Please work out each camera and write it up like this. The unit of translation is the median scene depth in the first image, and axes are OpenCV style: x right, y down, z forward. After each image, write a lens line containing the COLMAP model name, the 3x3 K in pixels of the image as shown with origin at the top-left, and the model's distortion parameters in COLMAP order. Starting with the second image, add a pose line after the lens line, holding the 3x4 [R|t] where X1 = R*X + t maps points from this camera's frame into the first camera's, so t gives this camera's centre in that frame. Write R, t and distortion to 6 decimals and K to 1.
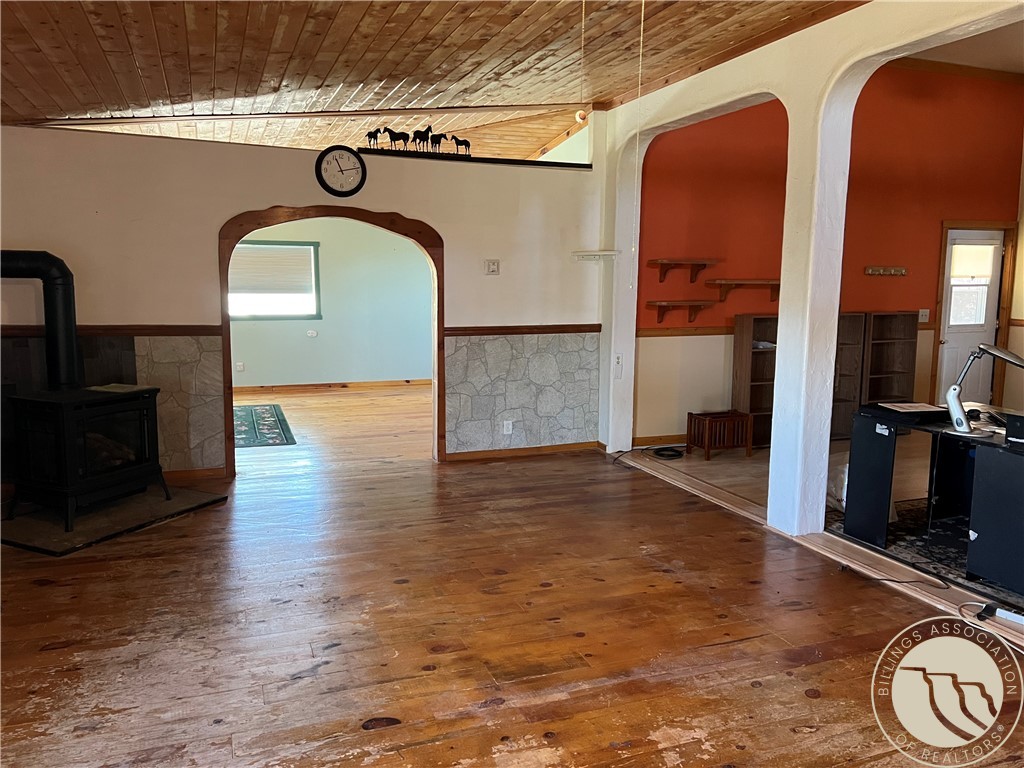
lens RADIAL K [[746.8, 0, 508.3], [0, 746.8, 372.6], [0, 0, 1]] dist [0.106289, -0.149964]
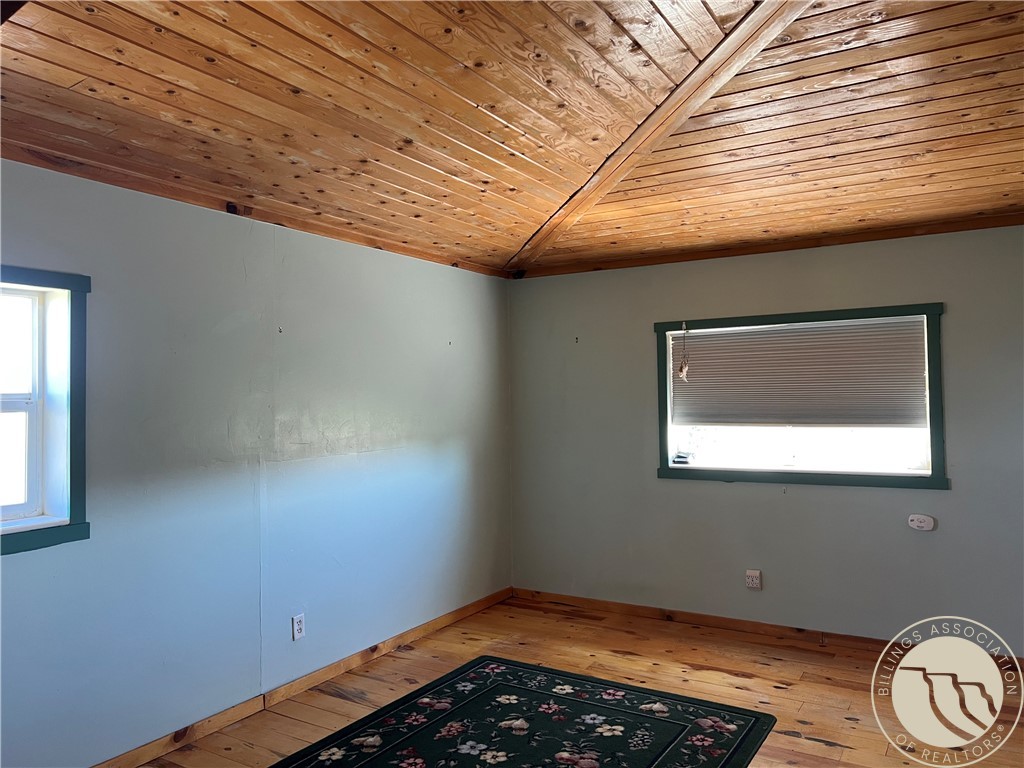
lens RADIAL K [[746.8, 0, 508.3], [0, 746.8, 372.6], [0, 0, 1]] dist [0.106289, -0.149964]
pose [[0.606617, -0.050697, -0.793376, -0.062041], [-0.072721, 0.990242, -0.118879, -0.067418], [0.791661, 0.129809, 0.597011, 0.558904]]
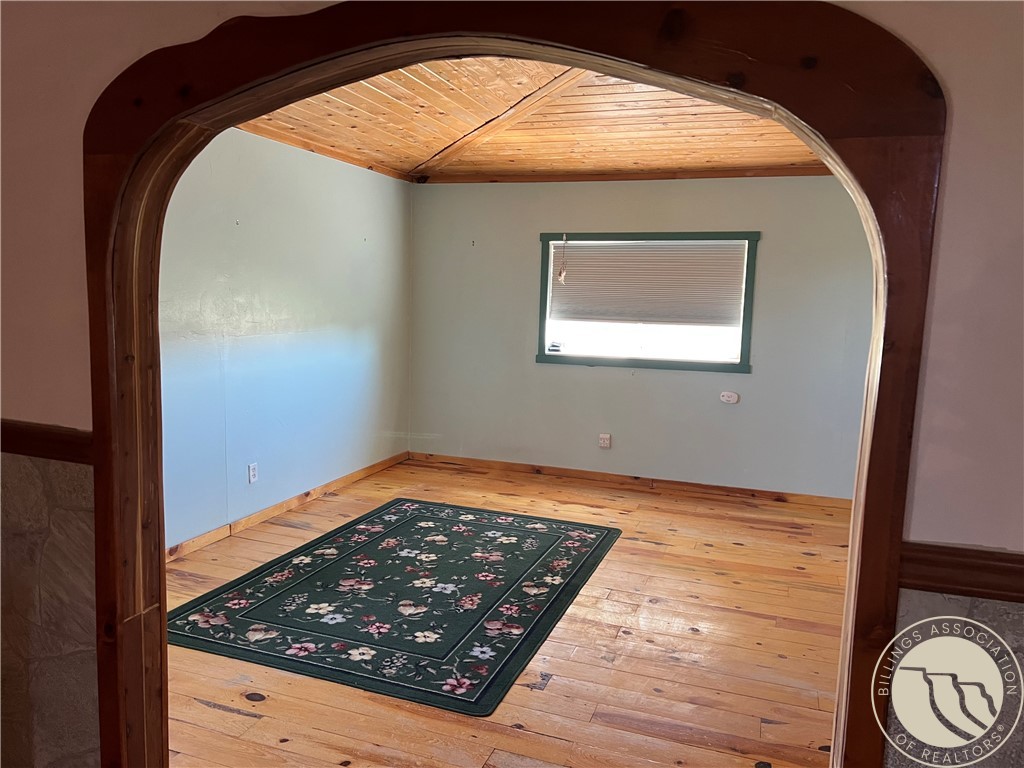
lens RADIAL K [[746.8, 0, 508.3], [0, 746.8, 372.6], [0, 0, 1]] dist [0.106289, -0.149964]
pose [[0.758588, 0.077688, -0.646923, -0.023517], [-0.097891, 0.995186, 0.004723, -0.056656], [0.644176, 0.059746, 0.762541, 0.464279]]
